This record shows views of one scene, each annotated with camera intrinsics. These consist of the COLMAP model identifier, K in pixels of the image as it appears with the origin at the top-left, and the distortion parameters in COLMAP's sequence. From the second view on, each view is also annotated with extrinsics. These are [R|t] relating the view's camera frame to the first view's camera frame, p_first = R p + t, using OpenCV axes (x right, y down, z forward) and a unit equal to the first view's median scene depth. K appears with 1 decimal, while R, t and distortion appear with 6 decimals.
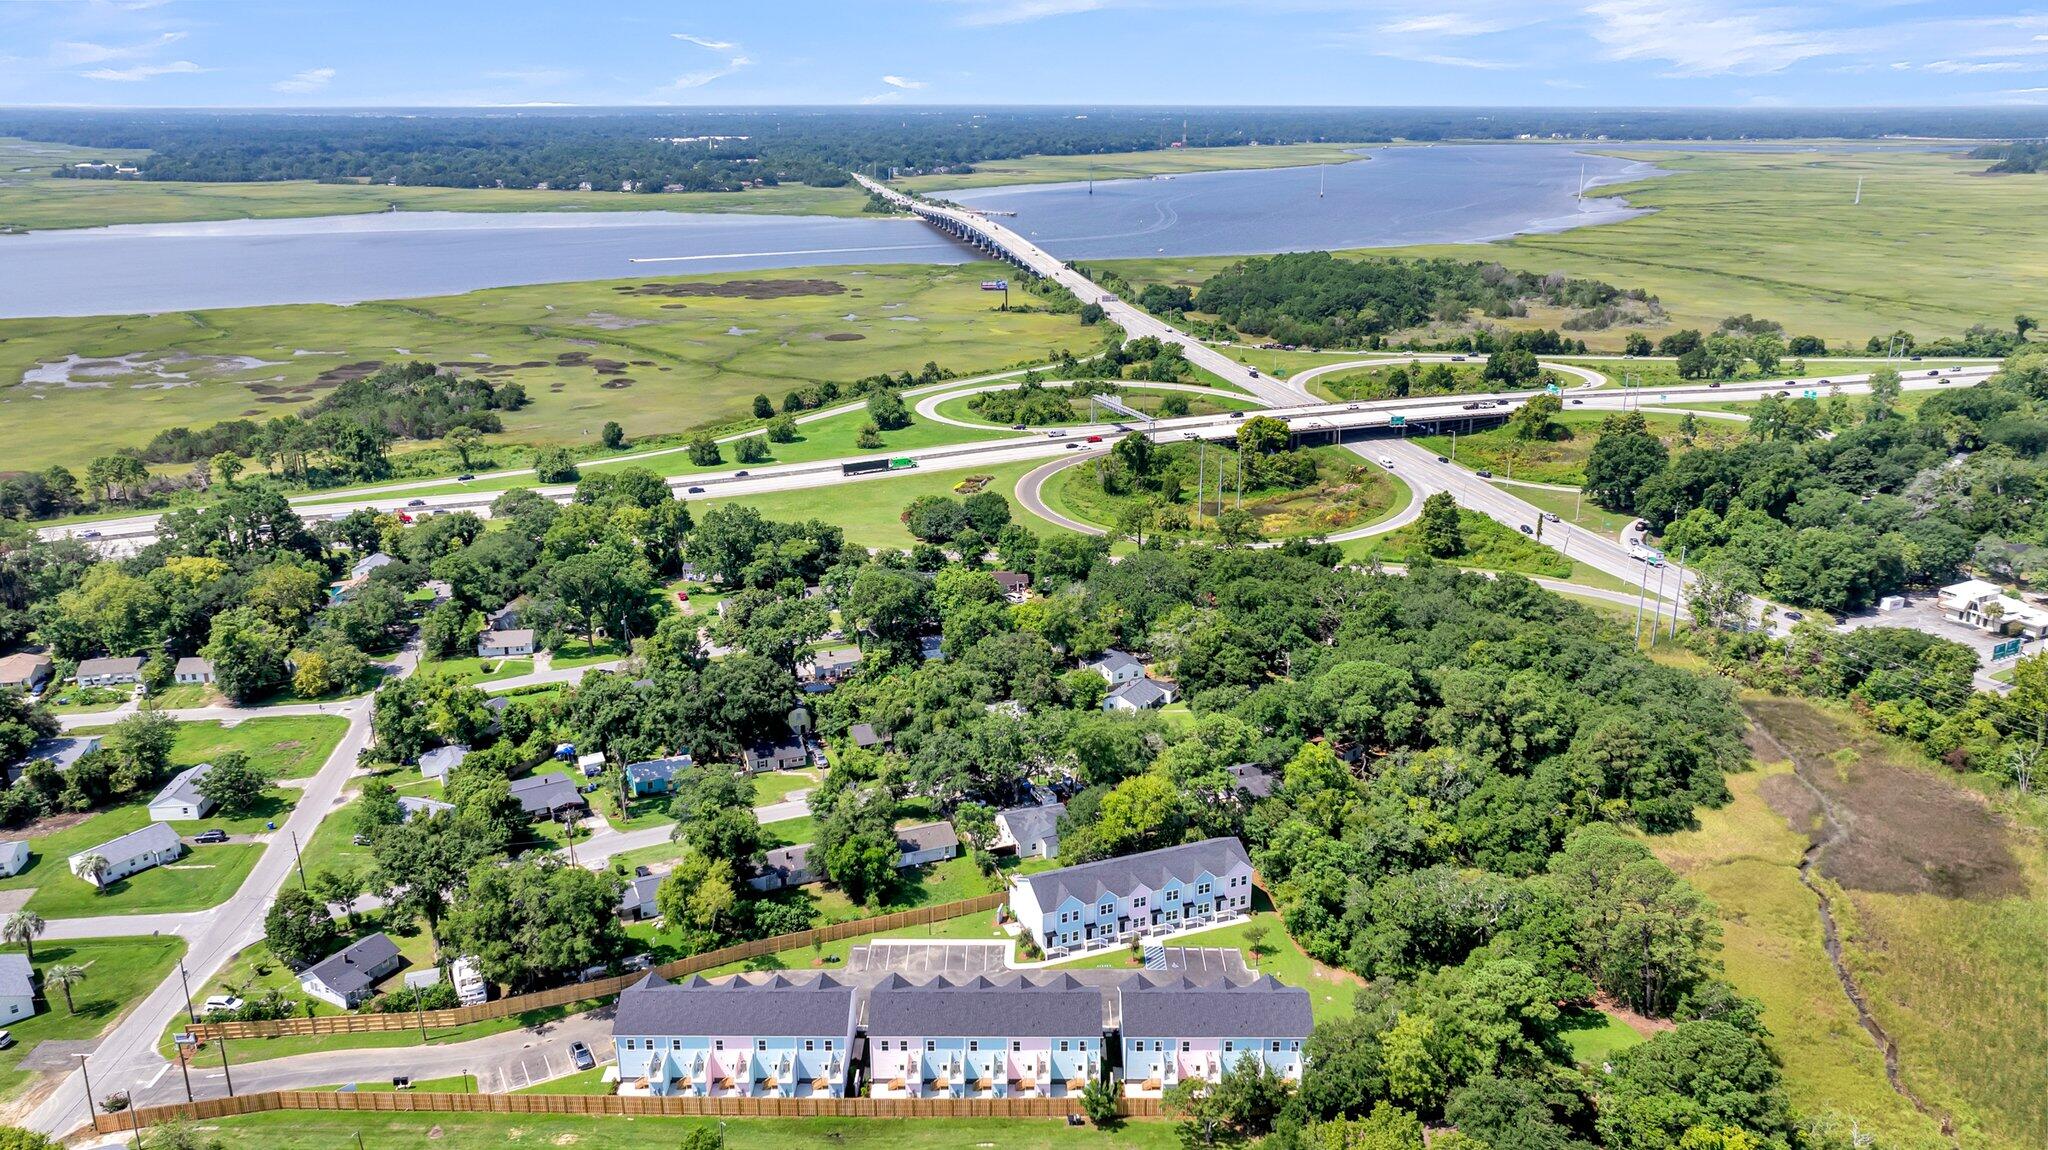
lens RADIAL K [[1469.3, 0, 1024.0], [0, 1469.3, 575.0], [0, 0, 1]] dist [-0.030921, 0.042532]
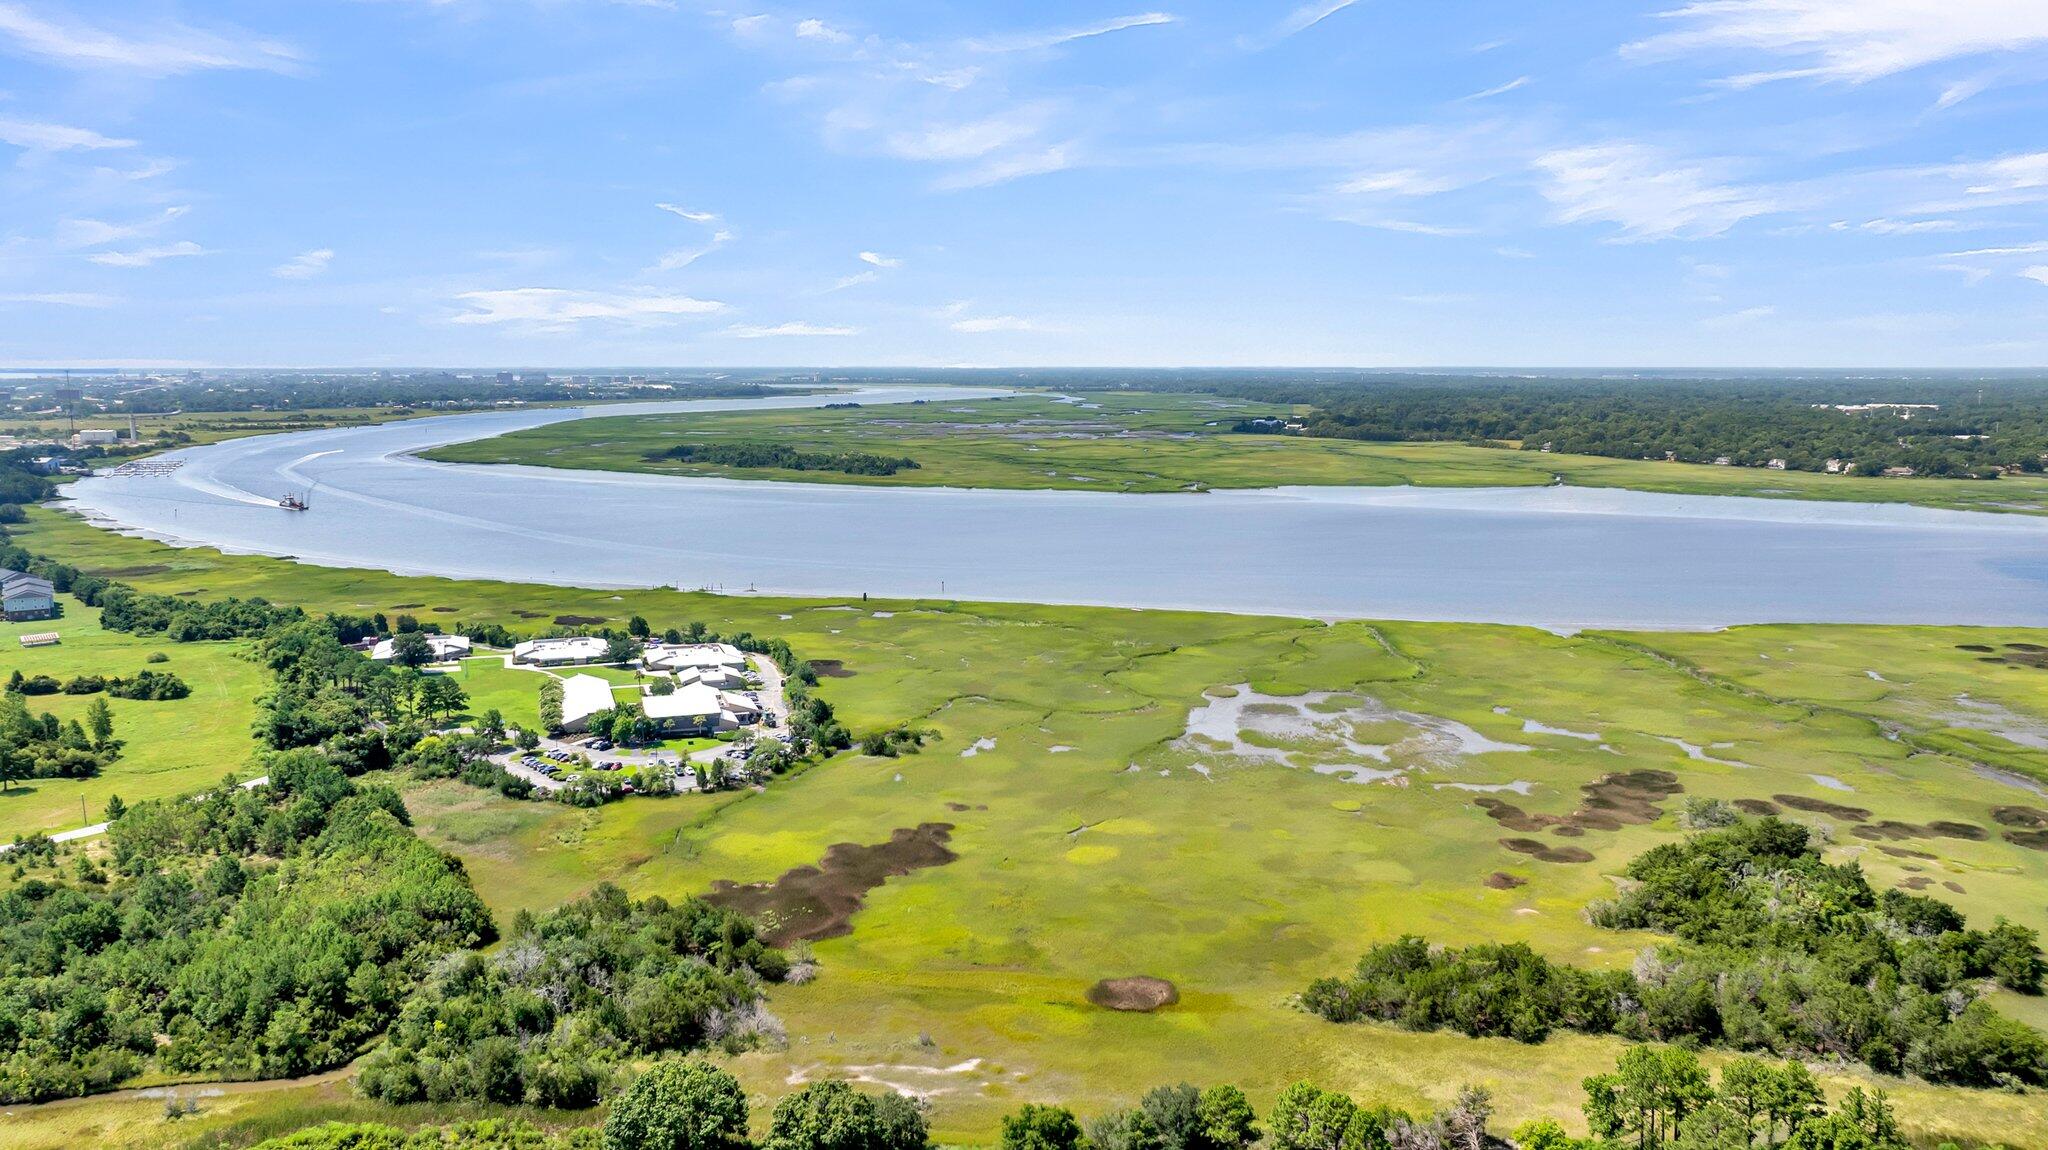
lens RADIAL K [[1456.8, 0, 1024.0], [0, 1456.8, 575.0], [0, 0, 1]] dist [-0.028314, 0.036194]
pose [[0.761244, 0.095016, -0.641466, -0.091634], [-0.201032, 0.975050, -0.094143, -0.040306], [0.616517, 0.200621, 0.761353, 0.120803]]
